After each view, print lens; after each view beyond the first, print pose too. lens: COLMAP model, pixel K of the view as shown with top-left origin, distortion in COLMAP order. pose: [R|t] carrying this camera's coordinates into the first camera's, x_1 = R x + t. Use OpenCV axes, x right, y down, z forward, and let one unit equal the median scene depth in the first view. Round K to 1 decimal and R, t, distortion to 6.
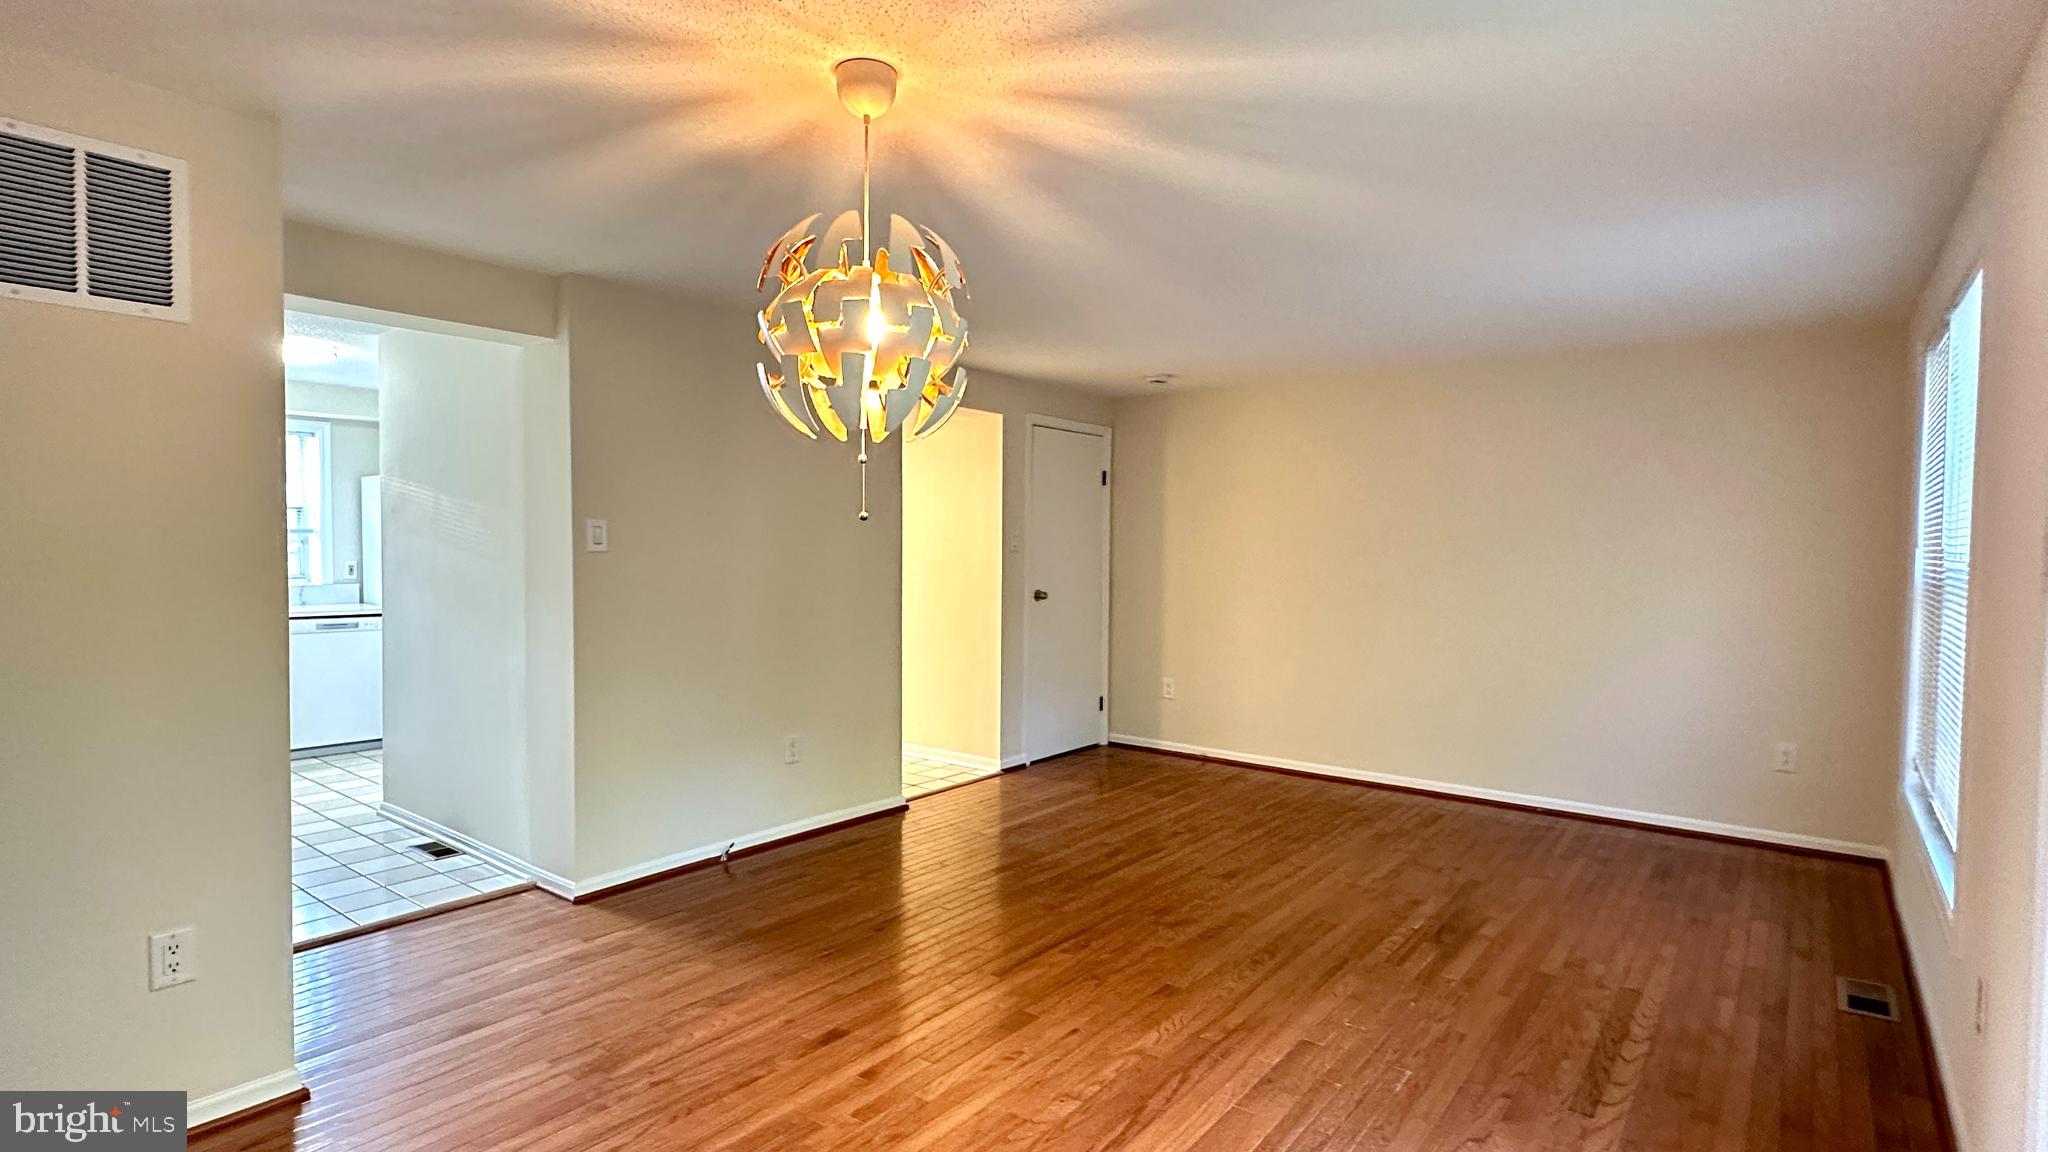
lens RADIAL K [[991.0, 0, 1024.0], [0, 991.0, 576.0], [0, 0, 1]] dist [-0.001025, -0.000034]
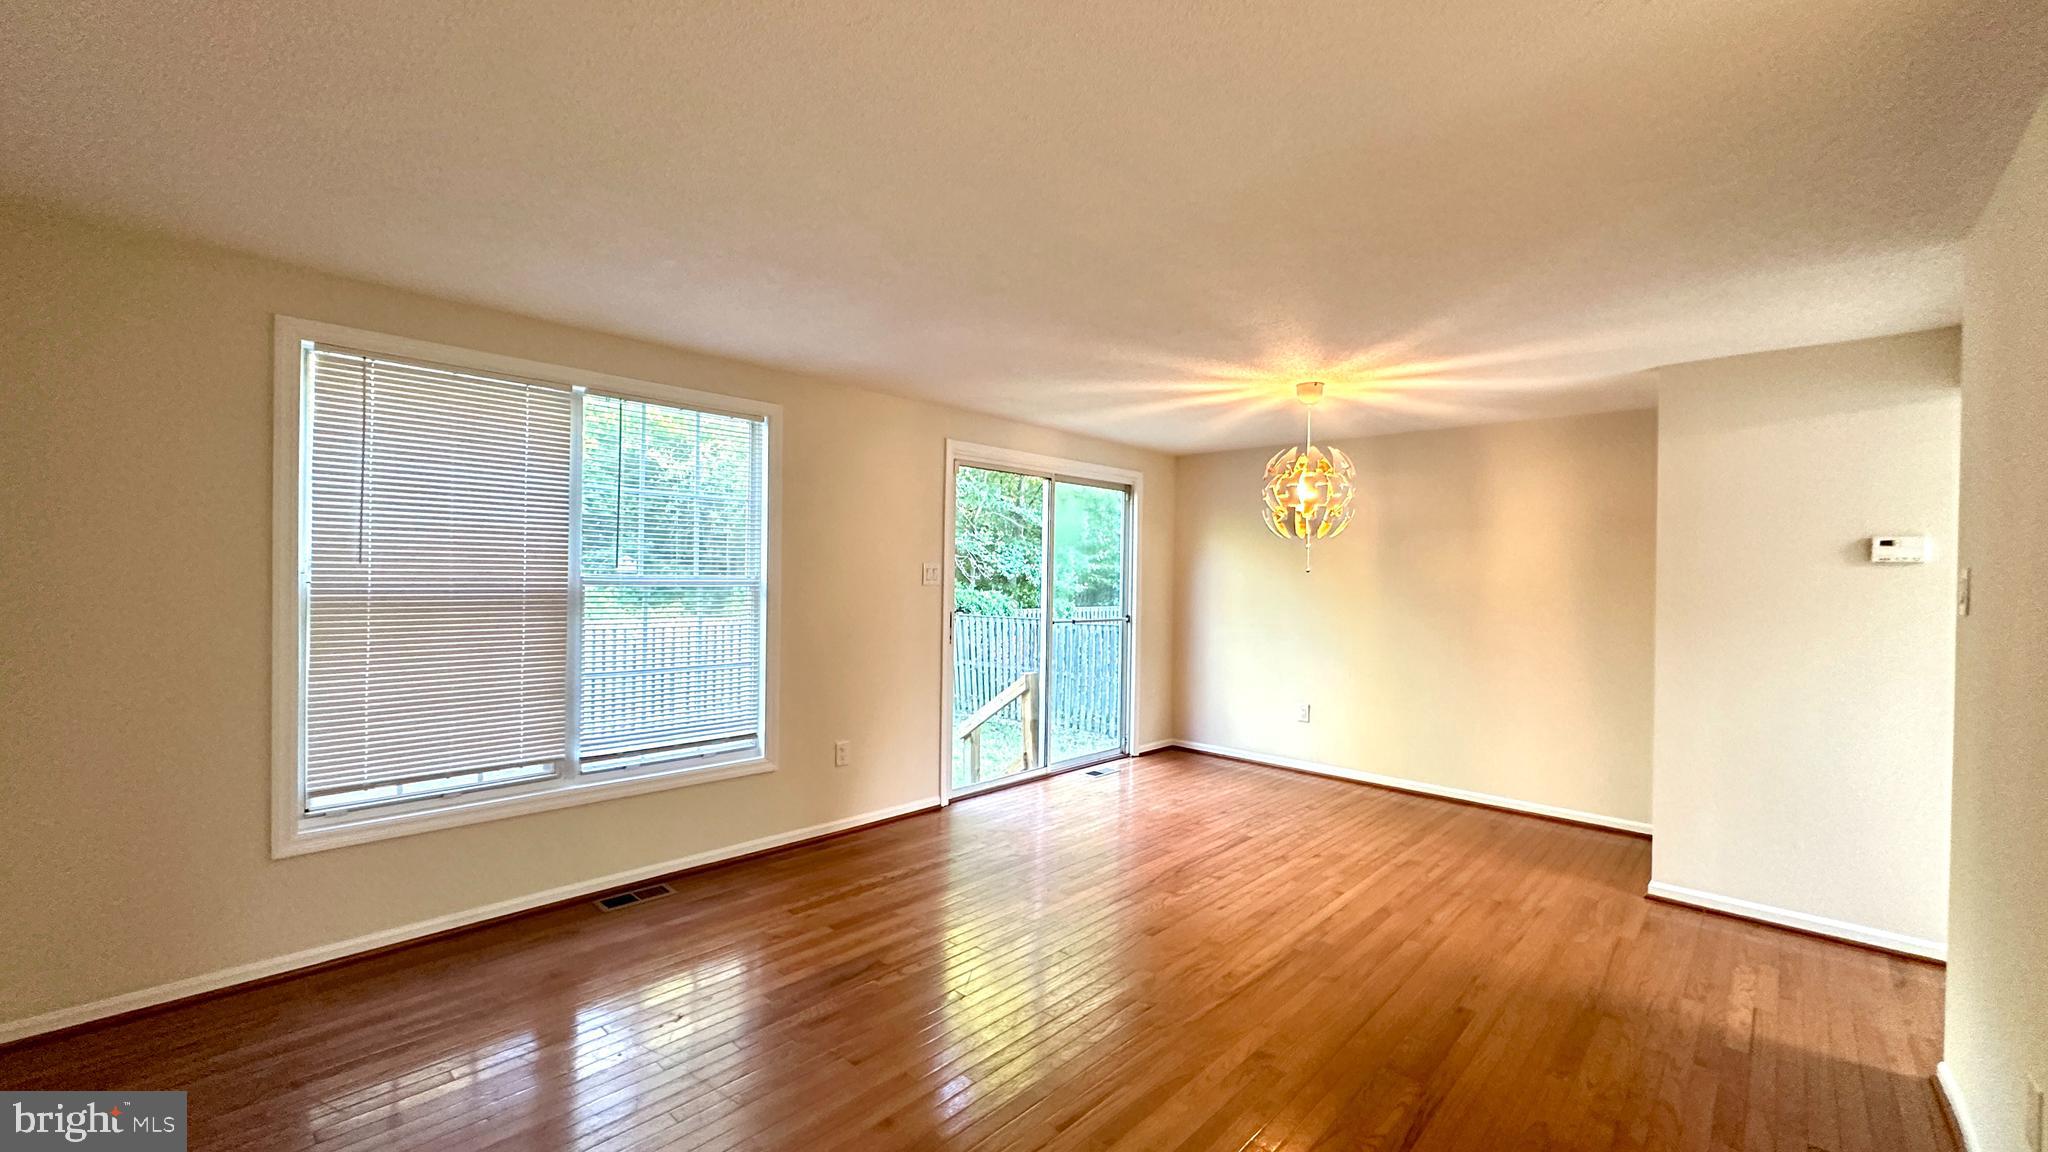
lens RADIAL K [[813.5, 0, 1019.2], [0, 813.5, 573.6], [0, 0, 1]] dist [0.000375, 0.000054]
pose [[-0.994298, -0.025682, 0.103499, 0.187805], [-0.021835, 0.999034, 0.038128, -0.064324], [-0.104378, 0.035651, -0.993899, 1.749493]]
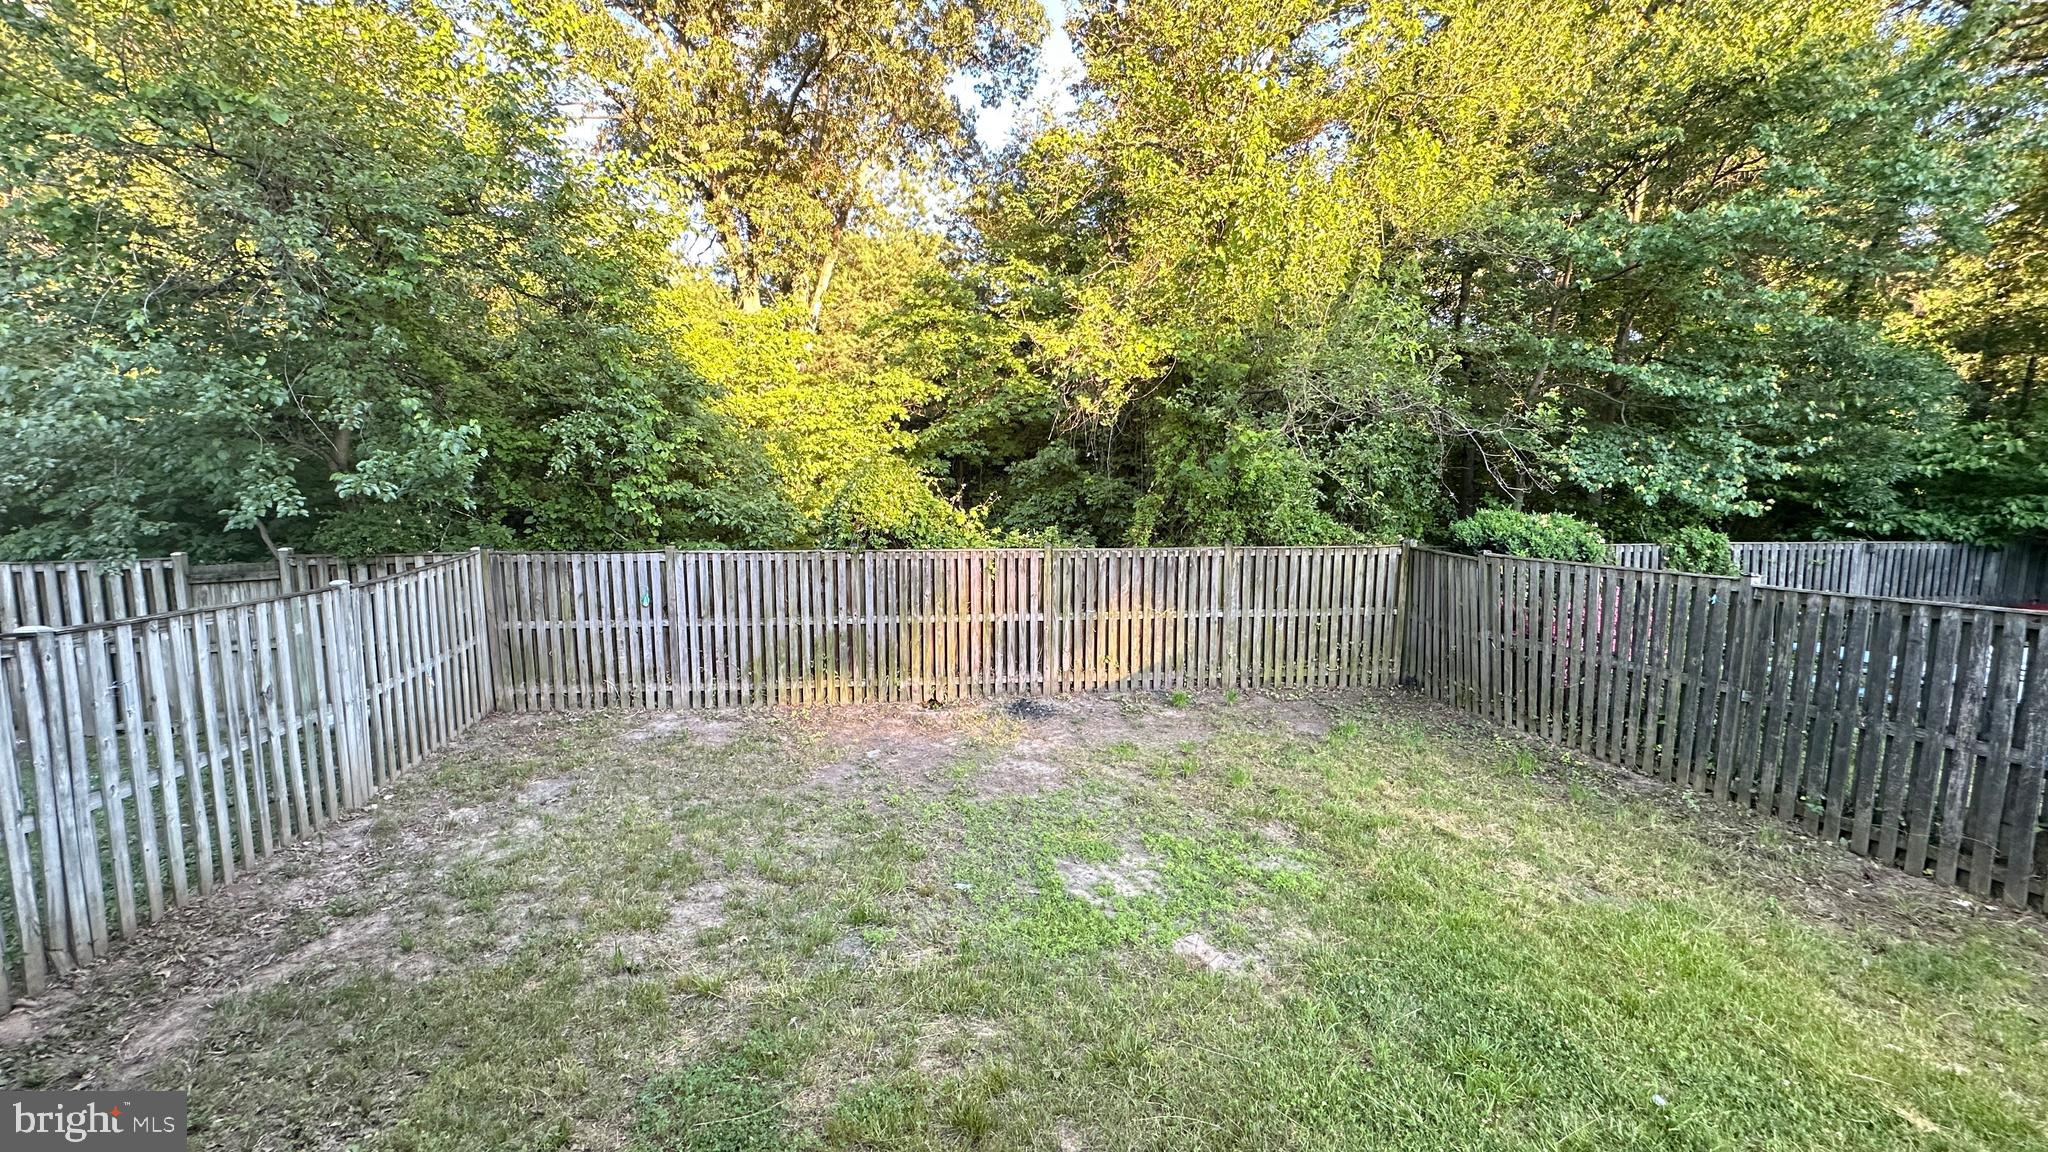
lens RADIAL K [[809.2, 0, 1024.0], [0, 809.2, 576.0], [0, 0, 1]] dist [-0.000669, -0.000137]
pose [[-0.757061, -0.090858, 0.646996, 0.401357], [0.008834, 0.988769, 0.149190, 0.005614], [-0.653285, 0.118662, -0.747756, 0.307656]]
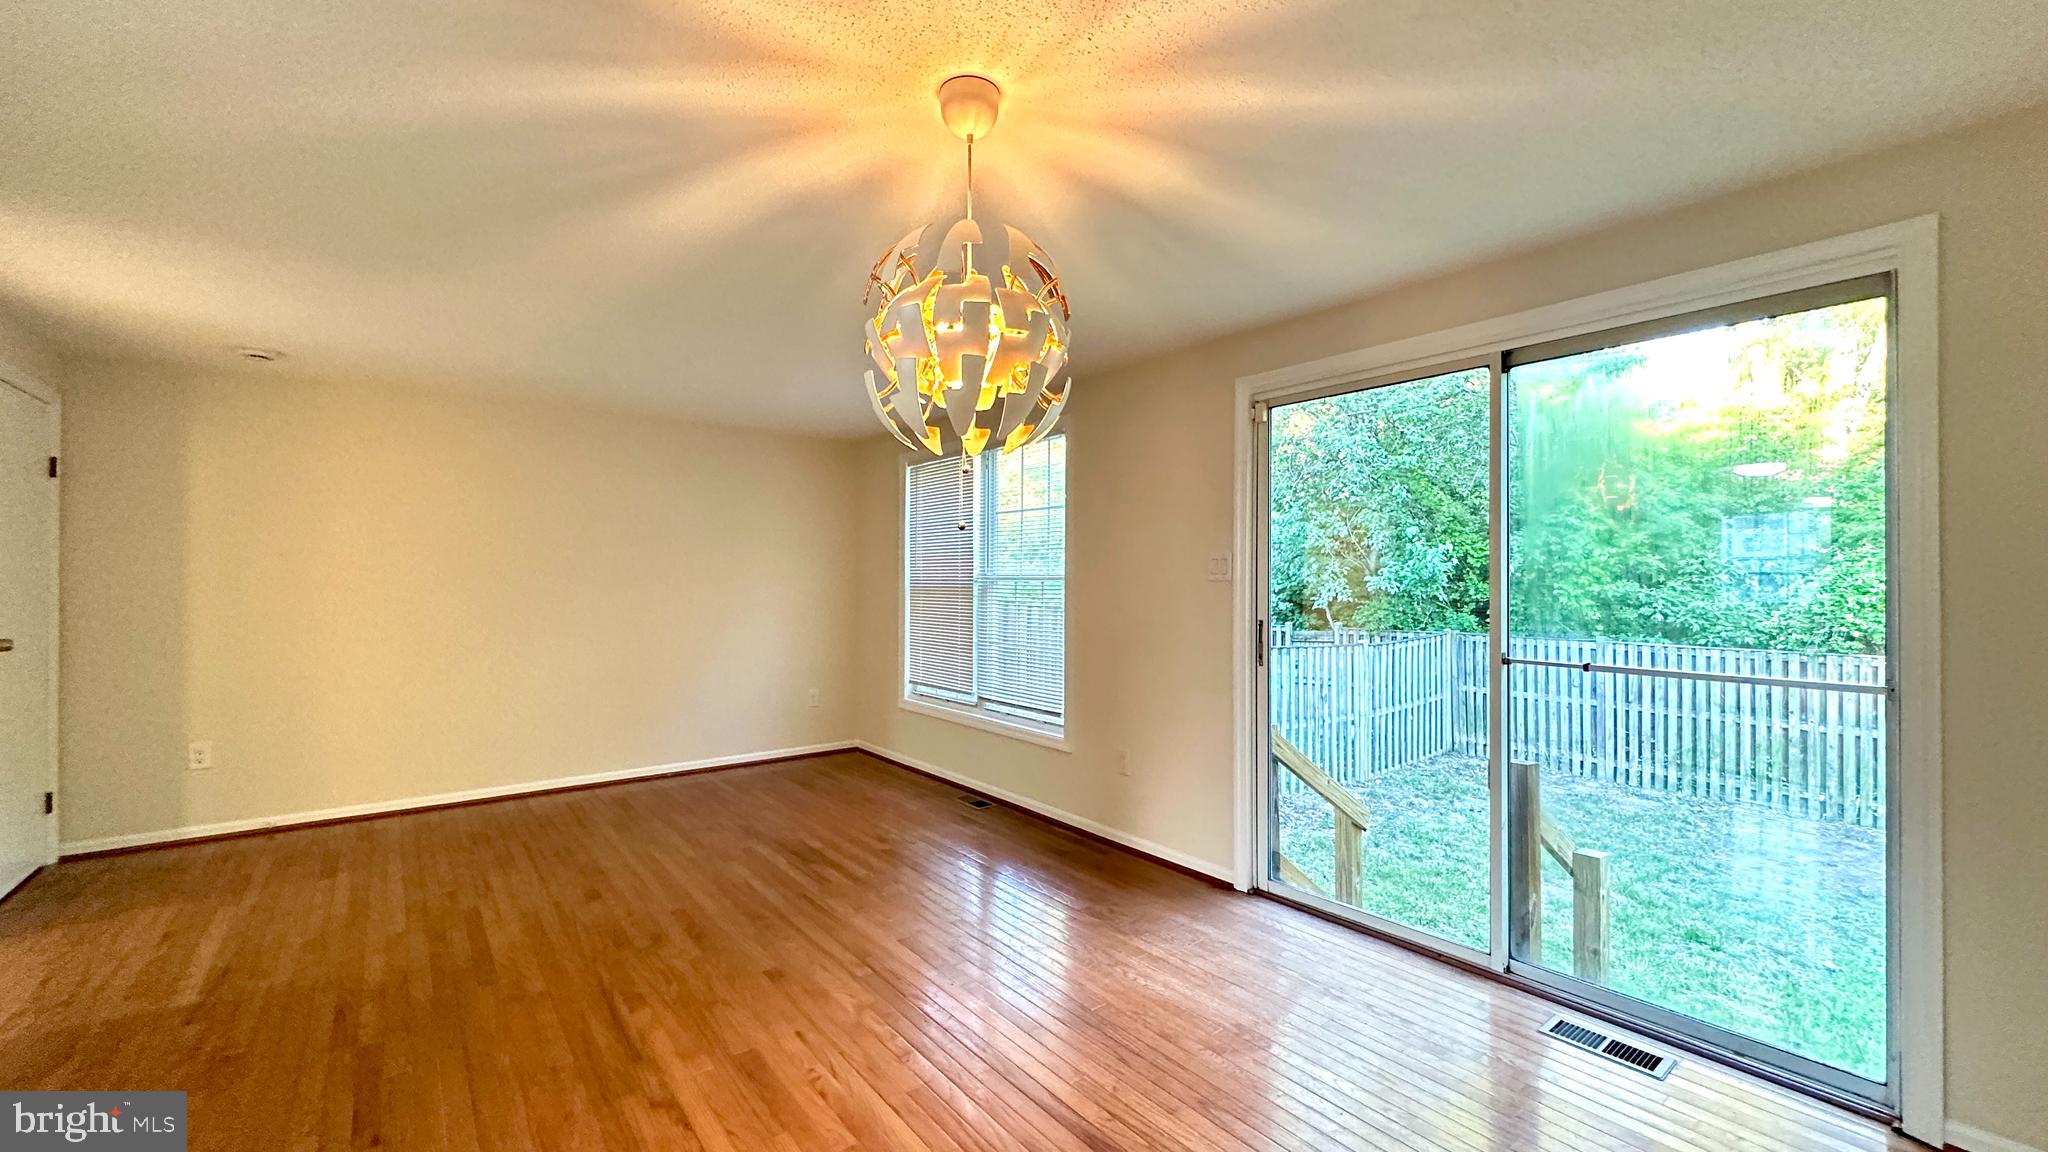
lens RADIAL K [[813.5, 0, 1019.2], [0, 813.5, 573.6], [0, 0, 1]] dist [0.000375, 0.000054]
pose [[0.250515, -0.003831, 0.968105, -0.552884], [0.032557, 0.999460, -0.004470, -0.003884], [-0.967565, 0.032638, 0.250504, 0.433798]]
